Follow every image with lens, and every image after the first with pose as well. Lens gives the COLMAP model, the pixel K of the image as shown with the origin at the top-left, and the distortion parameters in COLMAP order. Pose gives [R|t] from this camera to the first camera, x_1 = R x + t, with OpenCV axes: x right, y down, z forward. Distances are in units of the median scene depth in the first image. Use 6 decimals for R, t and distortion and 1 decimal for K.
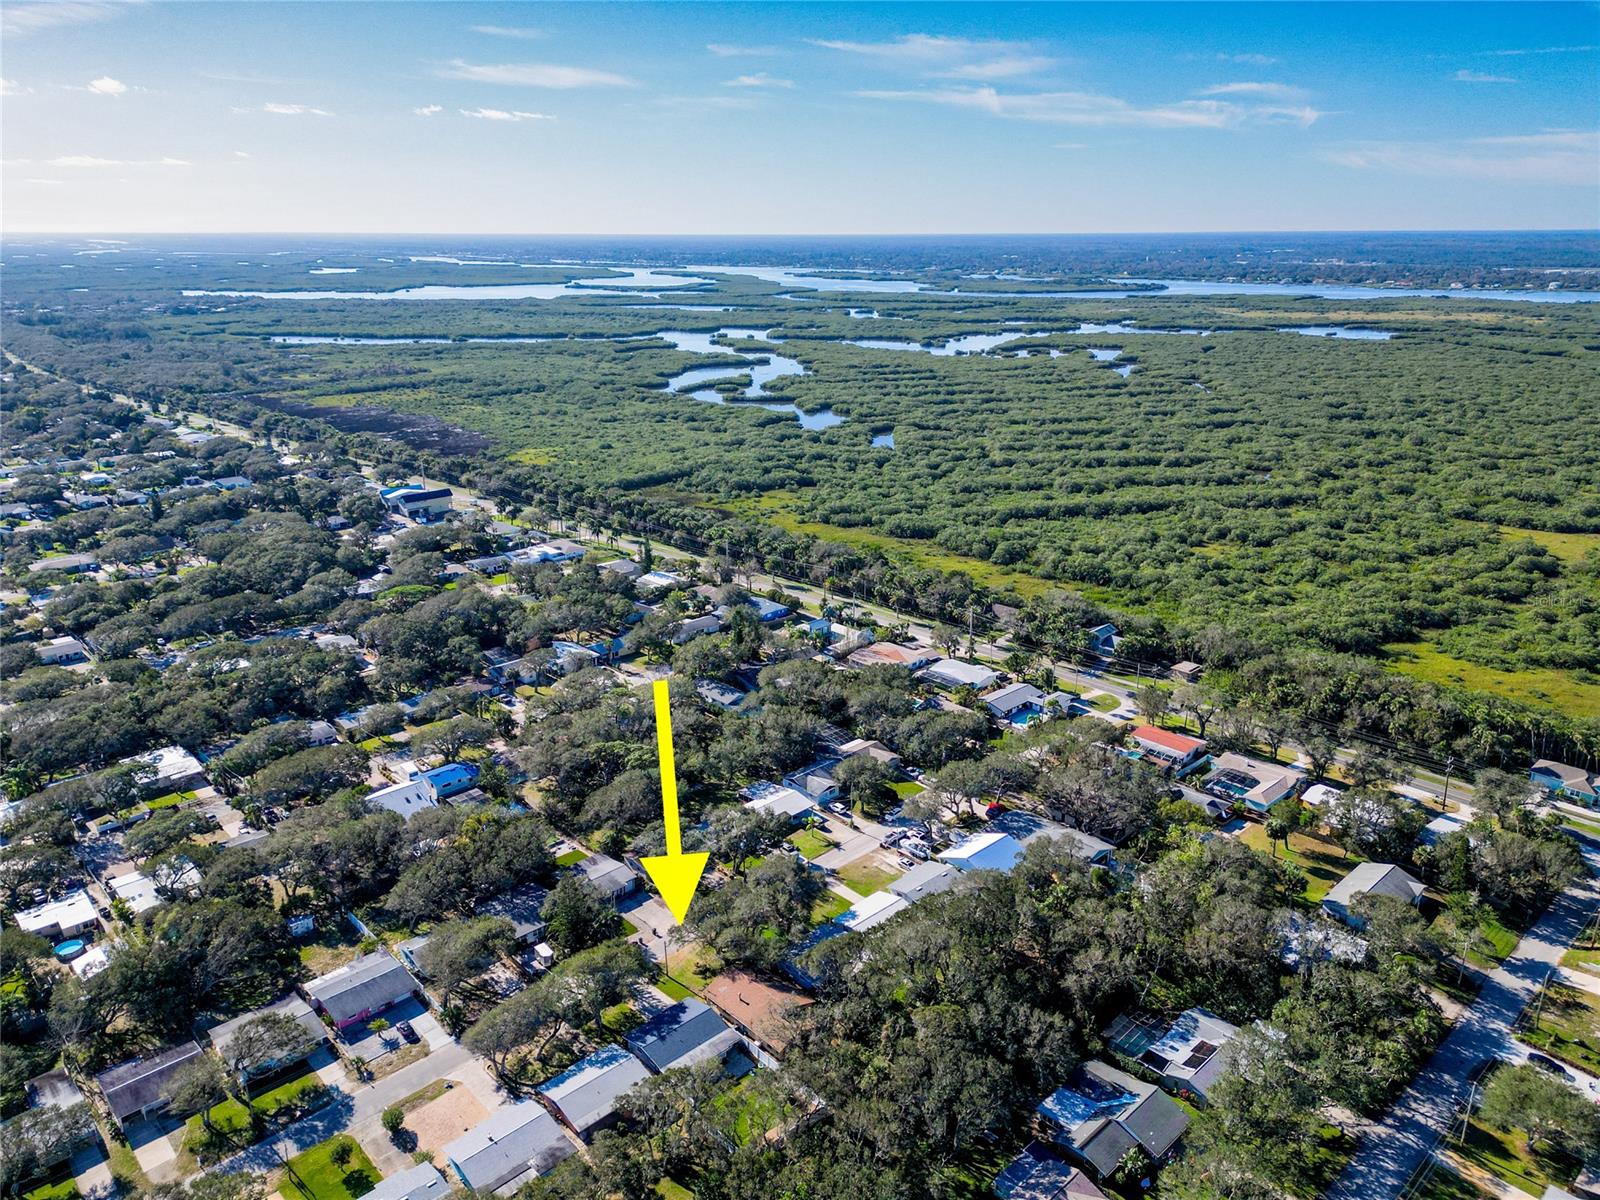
lens RADIAL K [[1112.7, 0, 800.0], [0, 1112.7, 600.0], [0, 0, 1]] dist [0.078086, -0.079416]
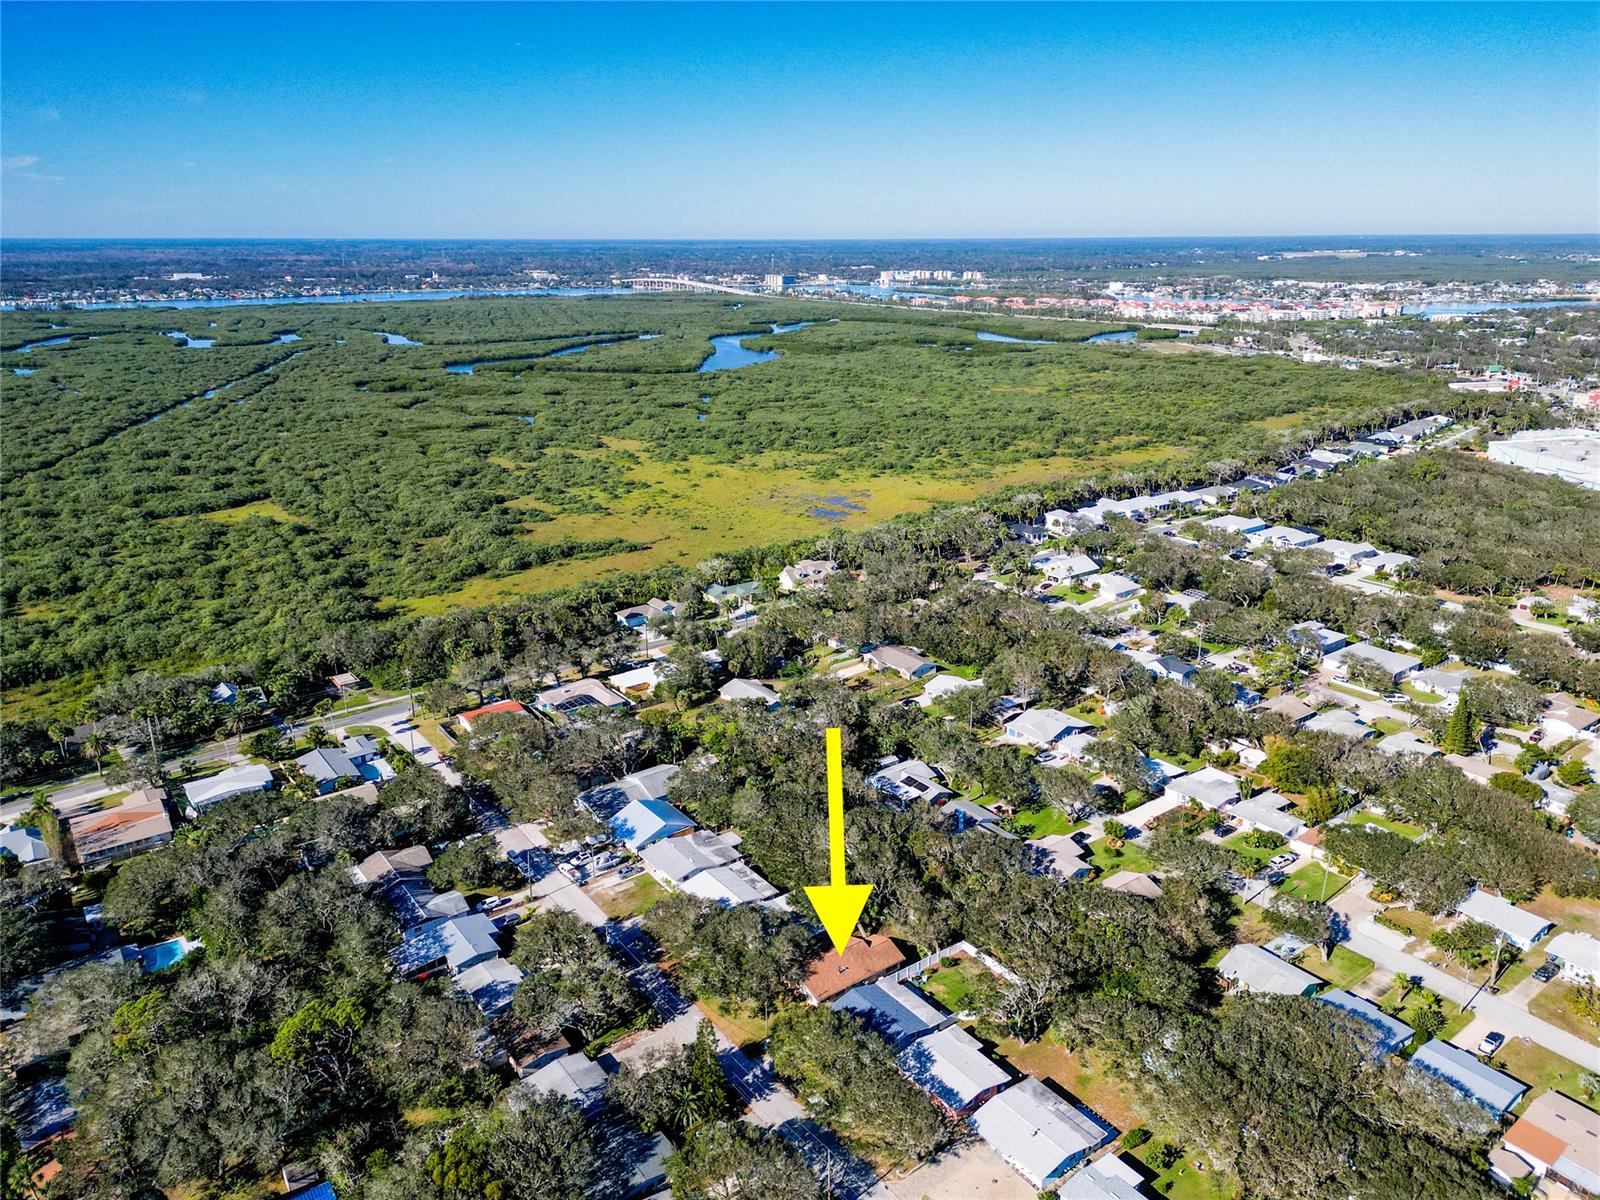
lens RADIAL K [[1112.7, 0, 800.0], [0, 1112.7, 600.0], [0, 0, 1]] dist [0.078086, -0.079416]
pose [[0.110802, -0.307352, 0.945123, -0.673784], [0.314063, 0.913075, 0.260111, -0.173969], [-0.942914, 0.268008, 0.197699, 0.532557]]
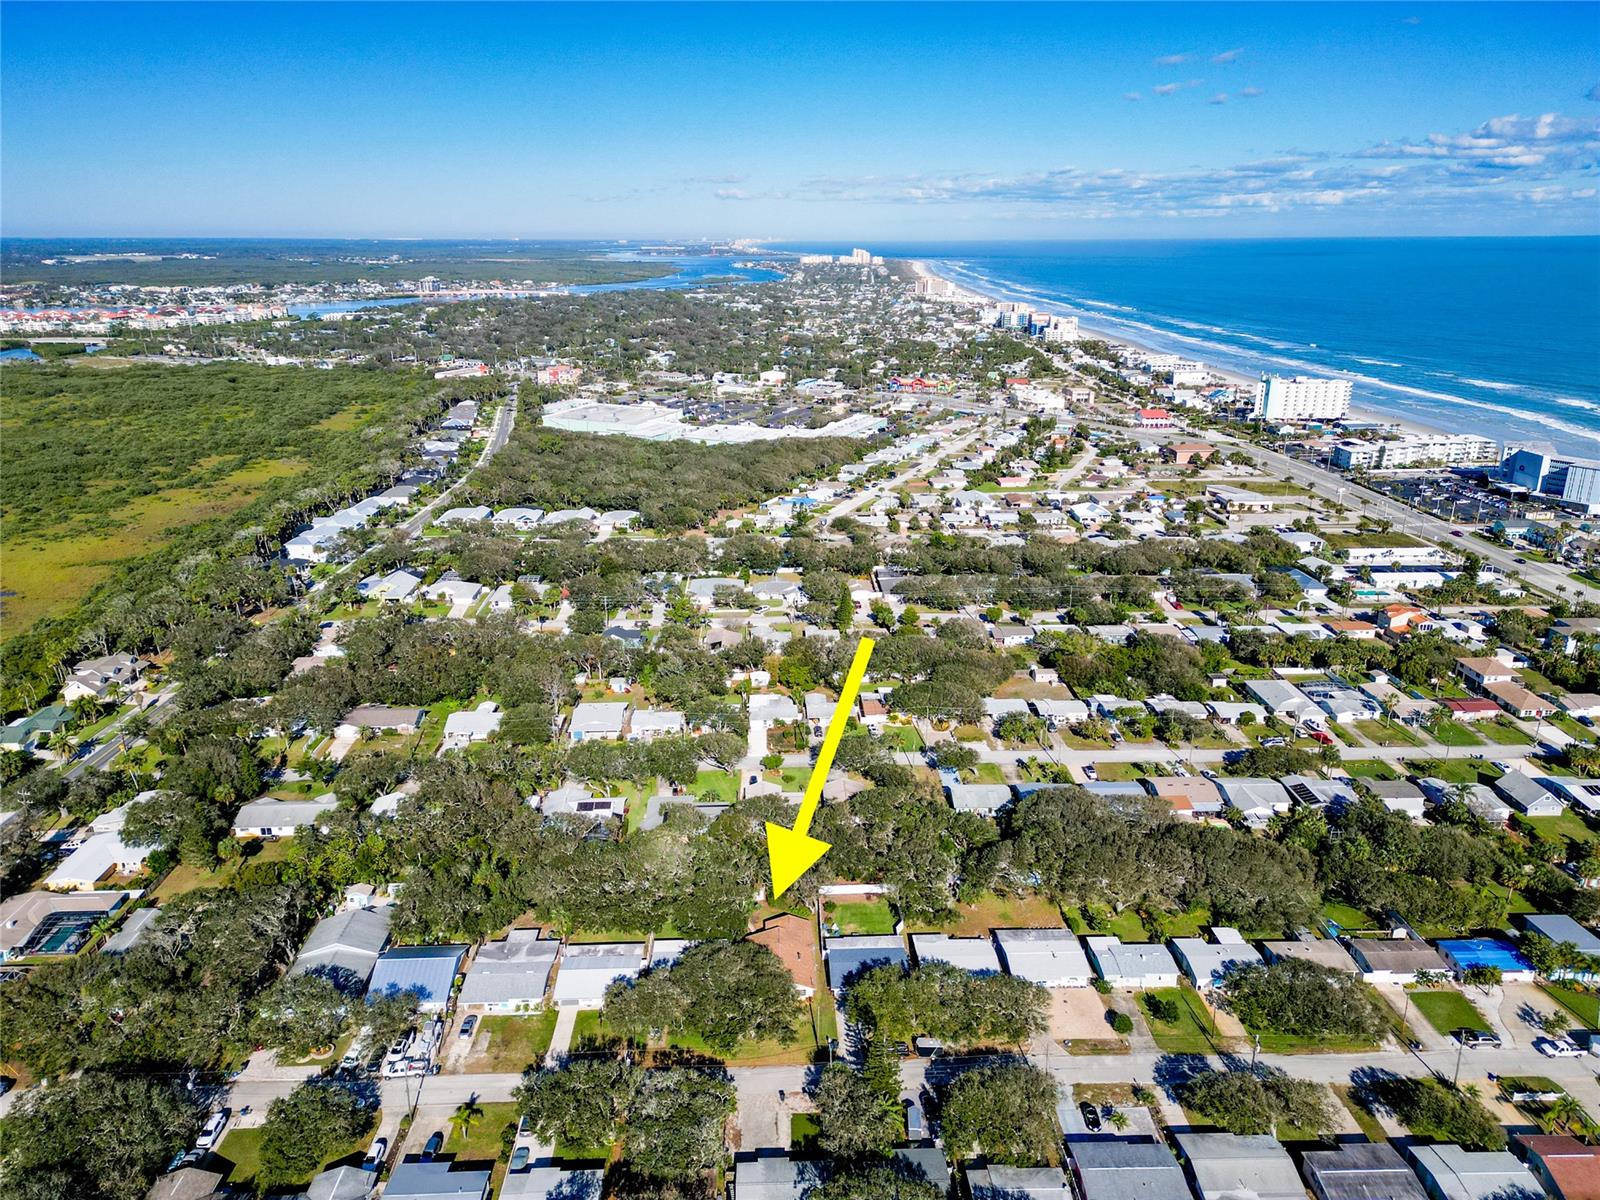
lens RADIAL K [[1112.7, 0, 800.0], [0, 1112.7, 600.0], [0, 0, 1]] dist [0.078086, -0.079416]
pose [[-0.757110, -0.201235, 0.621521, -0.464150], [0.204180, 0.830824, 0.517727, -0.341948], [-0.620560, 0.518879, -0.587937, 1.044643]]
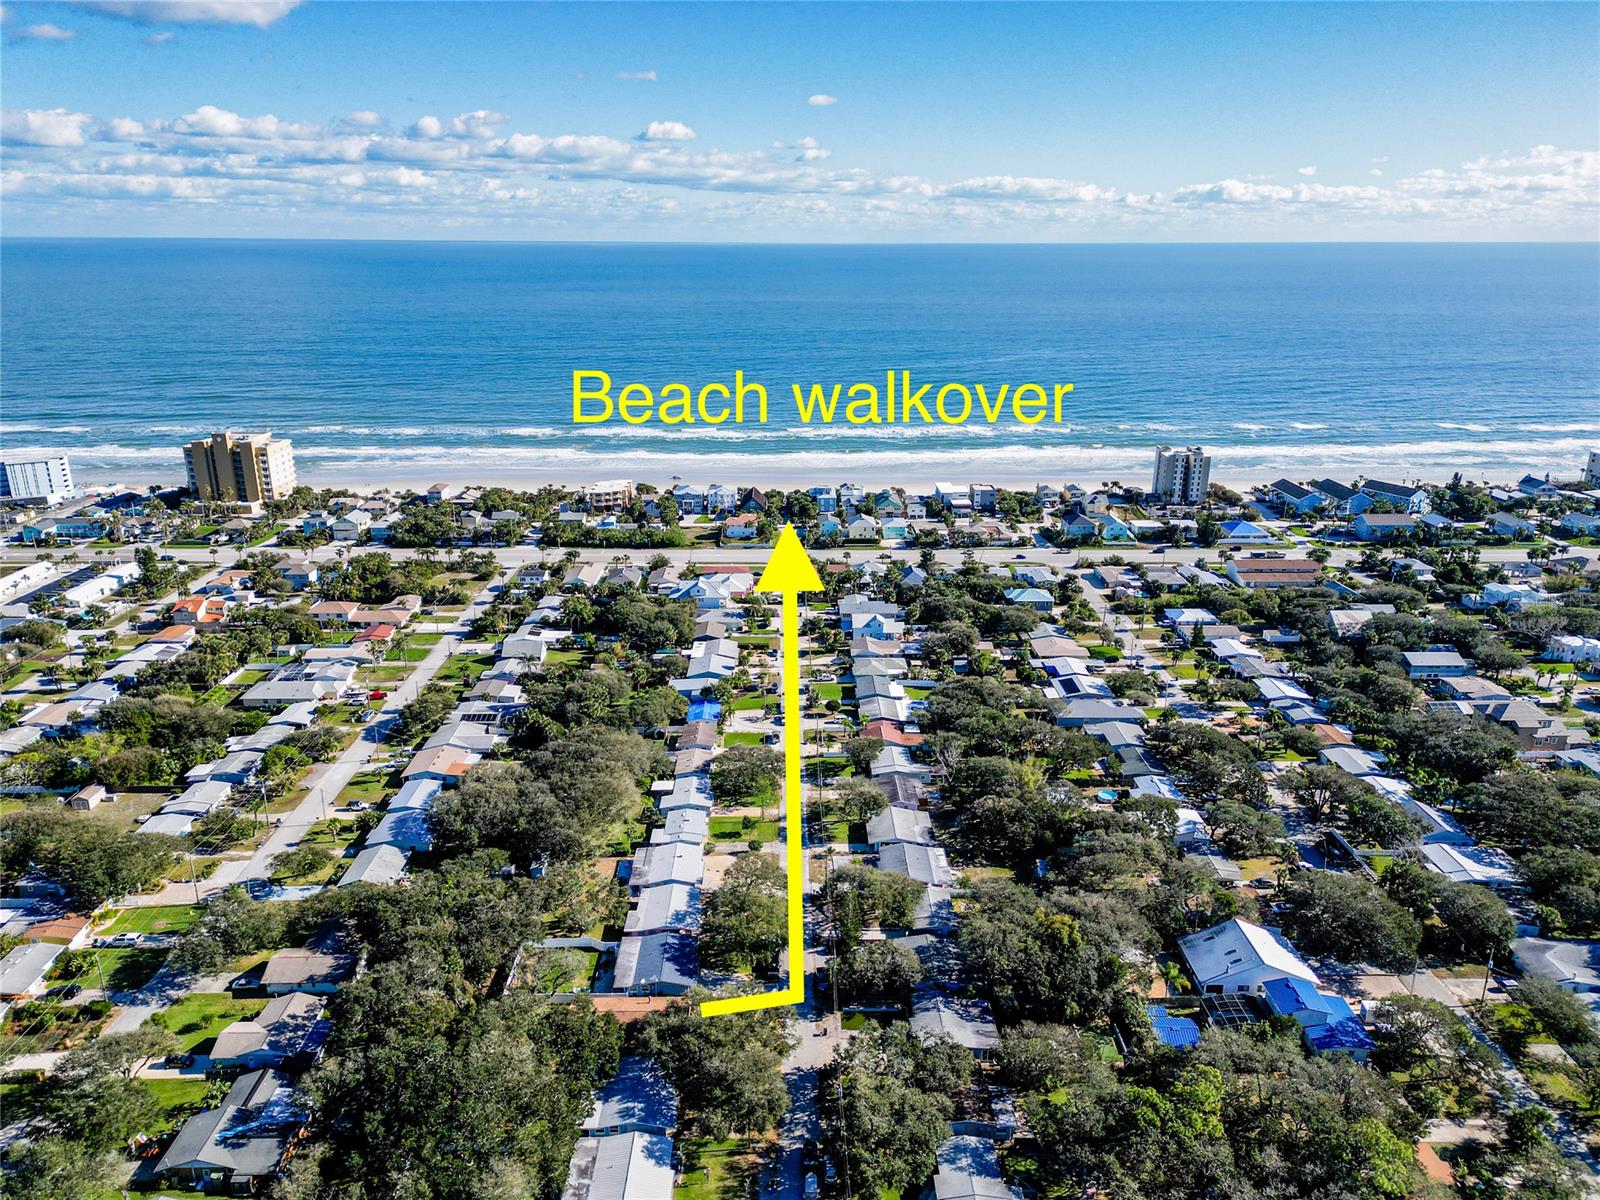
lens RADIAL K [[1112.7, 0, 800.0], [0, 1112.7, 600.0], [0, 0, 1]] dist [0.078086, -0.079416]
pose [[-0.663903, 0.224507, -0.713323, 0.352044], [-0.237481, 0.841201, 0.485782, -0.332182], [0.709109, 0.491913, -0.505159, 1.027275]]
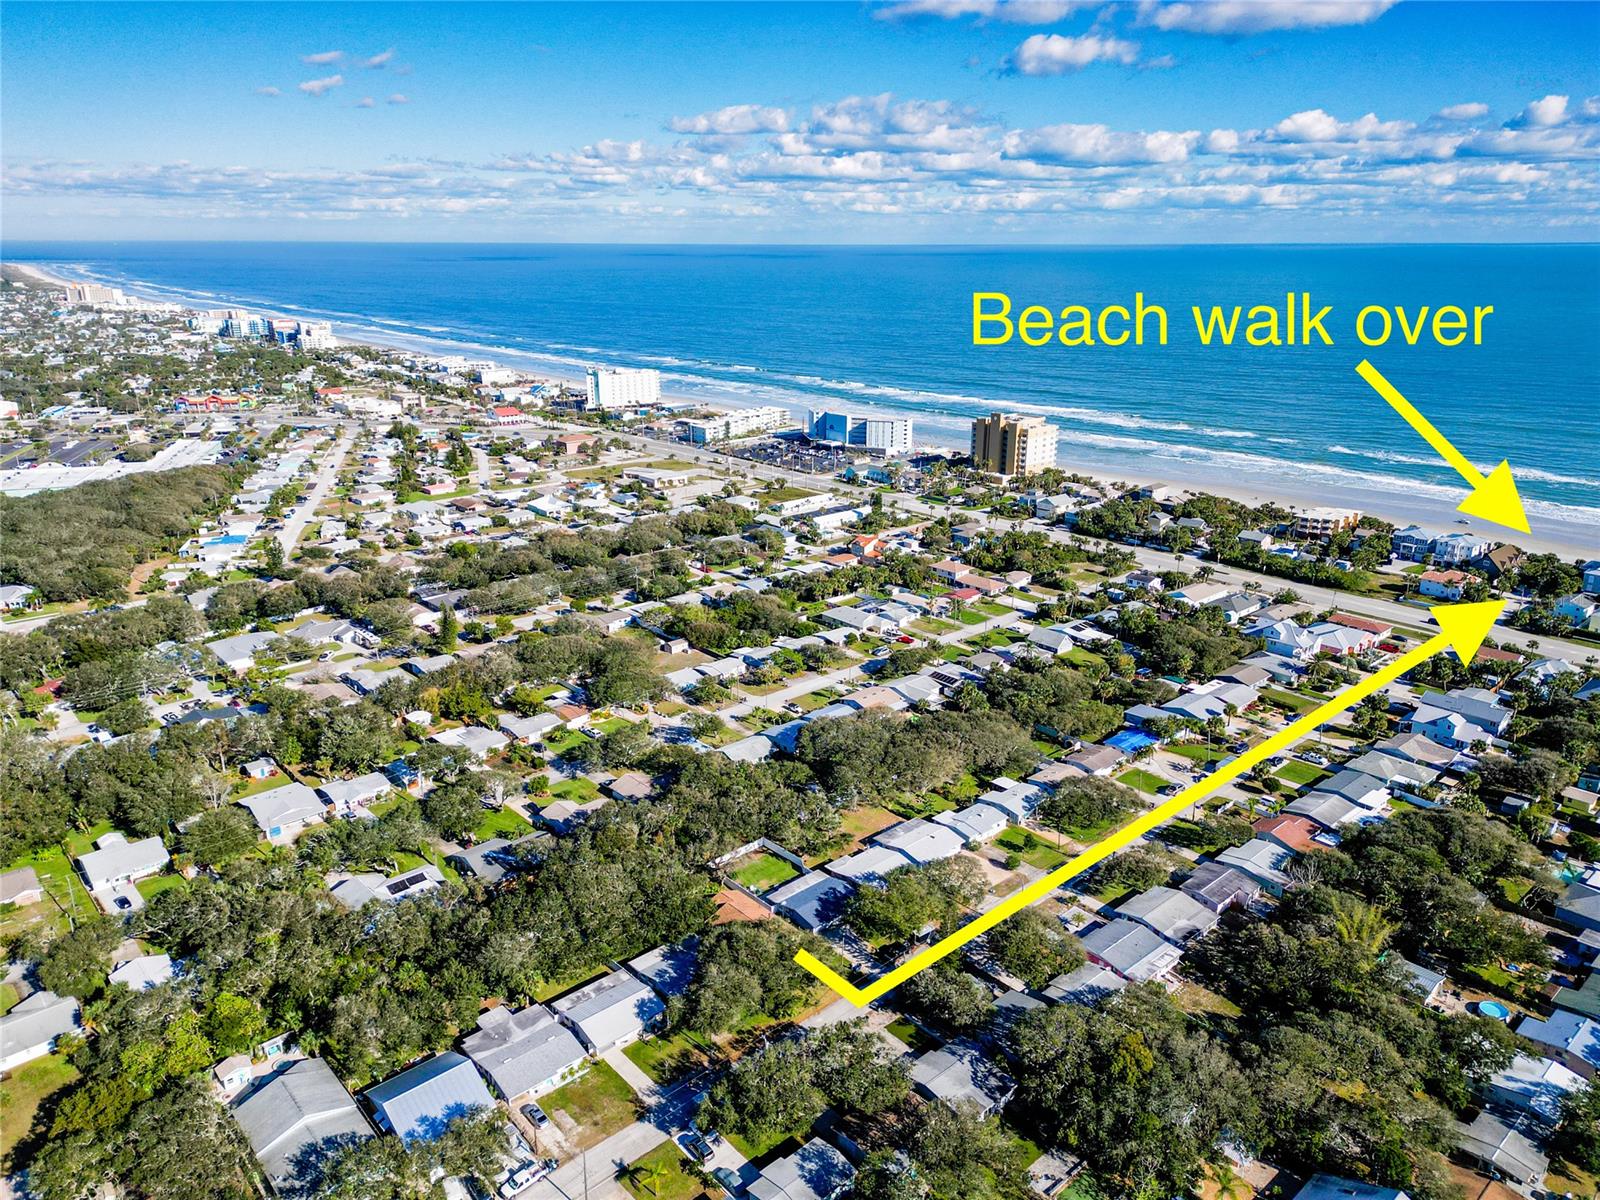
lens RADIAL K [[1112.7, 0, 800.0], [0, 1112.7, 600.0], [0, 0, 1]] dist [0.078086, -0.079416]
pose [[-0.999949, -0.006298, 0.007885, -0.066898], [-0.000478, 0.810063, 0.586343, -0.405529], [-0.010080, 0.586309, -0.810025, 1.243248]]
